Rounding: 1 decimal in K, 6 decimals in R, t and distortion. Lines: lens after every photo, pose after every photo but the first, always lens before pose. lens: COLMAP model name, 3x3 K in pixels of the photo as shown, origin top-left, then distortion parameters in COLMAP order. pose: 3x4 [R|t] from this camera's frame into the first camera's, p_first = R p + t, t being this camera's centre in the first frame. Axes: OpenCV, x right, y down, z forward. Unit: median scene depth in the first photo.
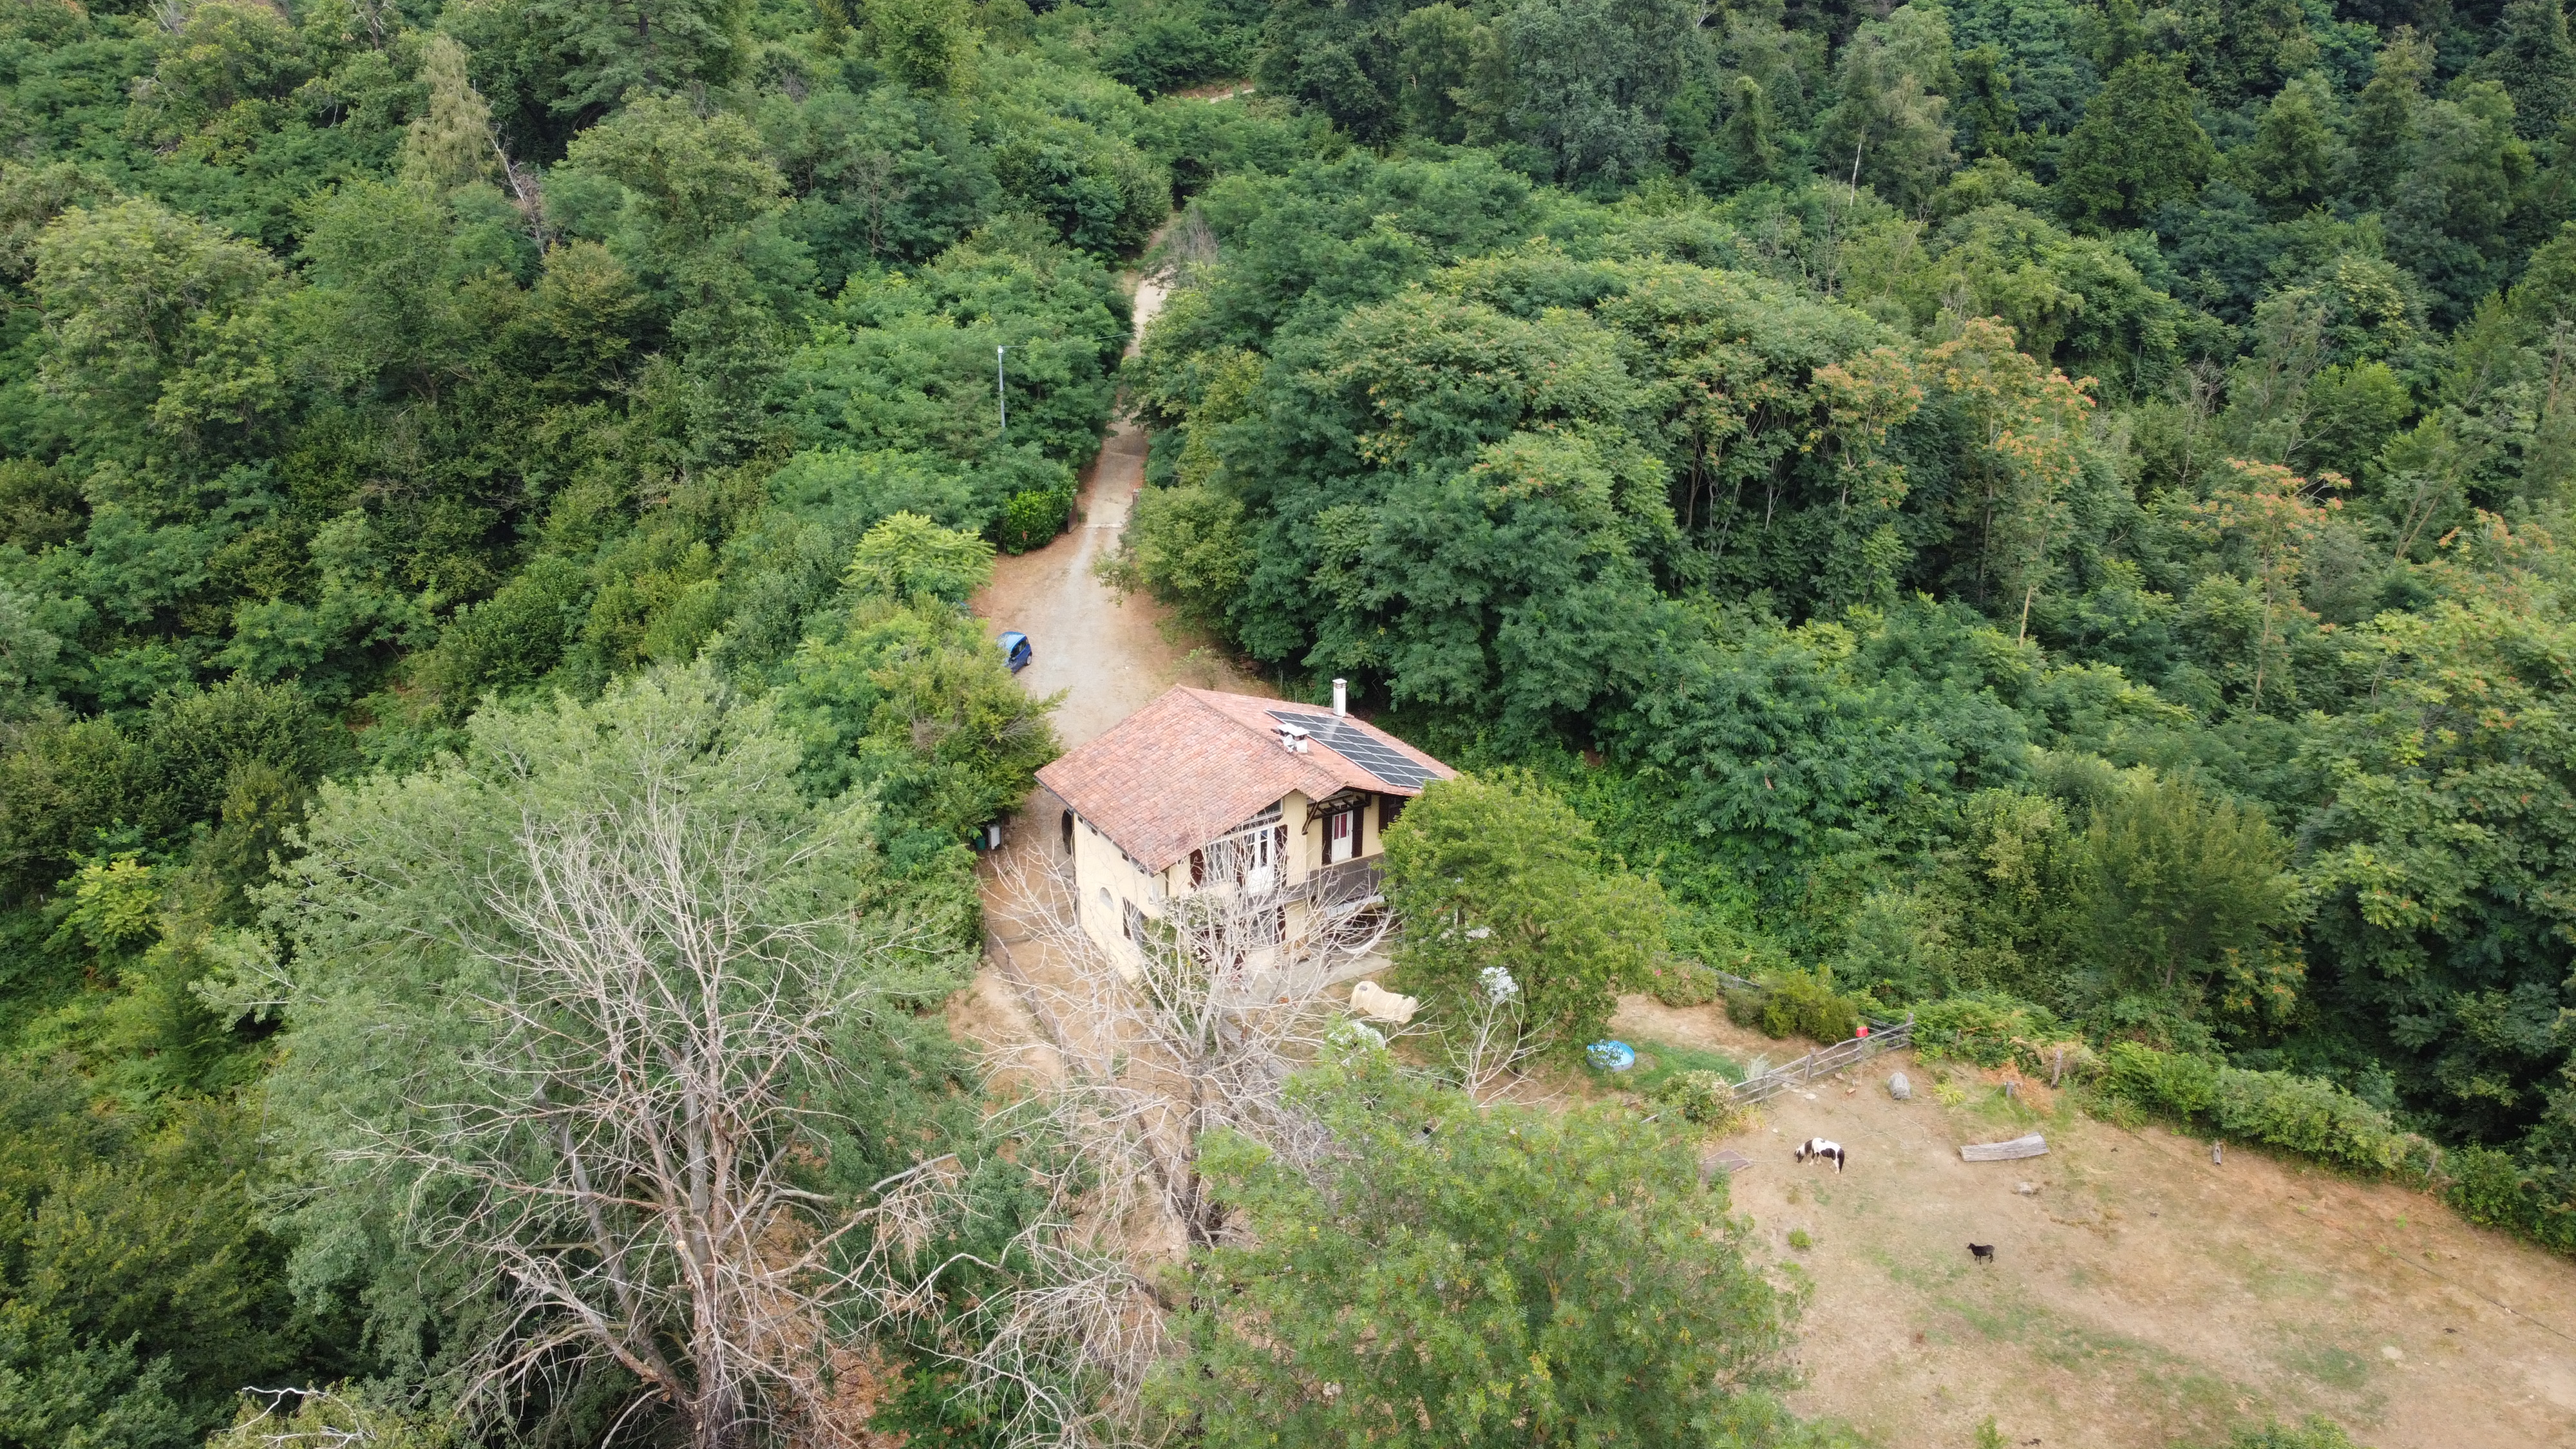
lens RADIAL K [[1953.2, 0, 1288.0], [0, 1953.2, 724.5], [0, 0, 1]] dist [-0.023109, 0.018990]
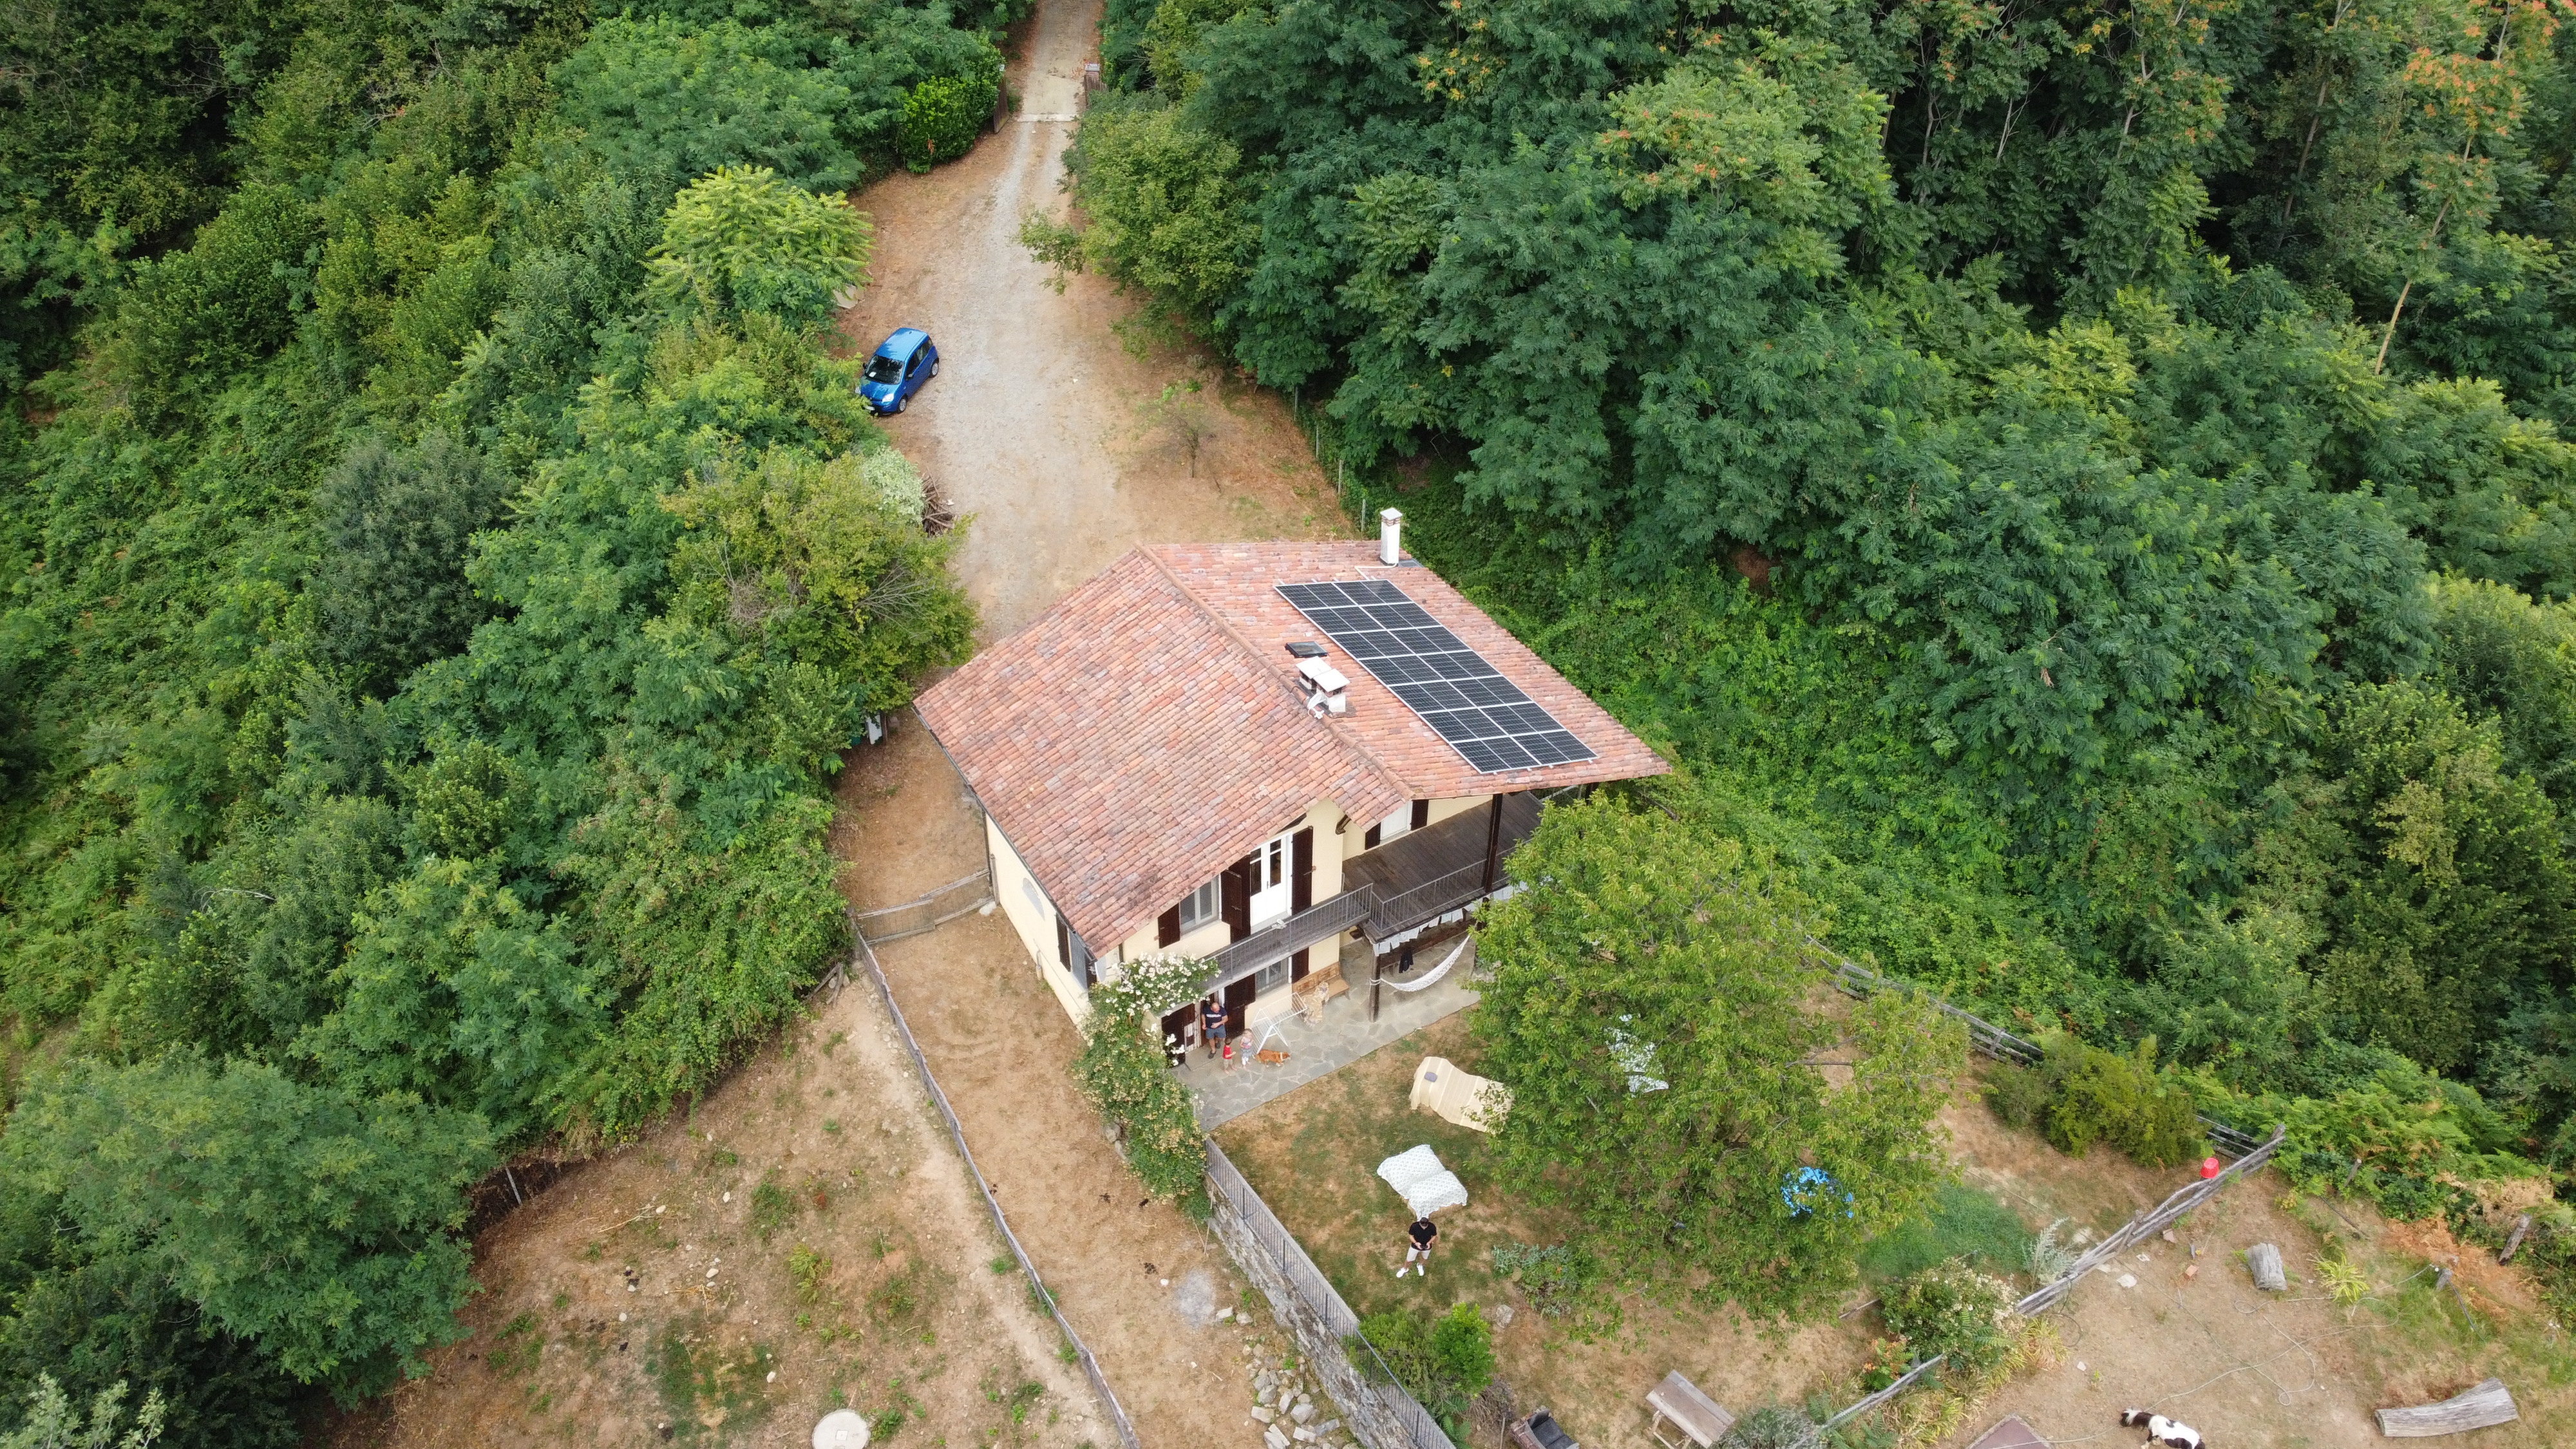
lens RADIAL K [[1953.2, 0, 1288.0], [0, 1953.2, 724.5], [0, 0, 1]] dist [-0.023109, 0.018990]
pose [[0.999999, -0.000633, -0.001463, -0.005896], [0.001036, 0.955599, 0.294669, -0.128617], [0.001212, -0.294670, 0.955598, 0.325818]]
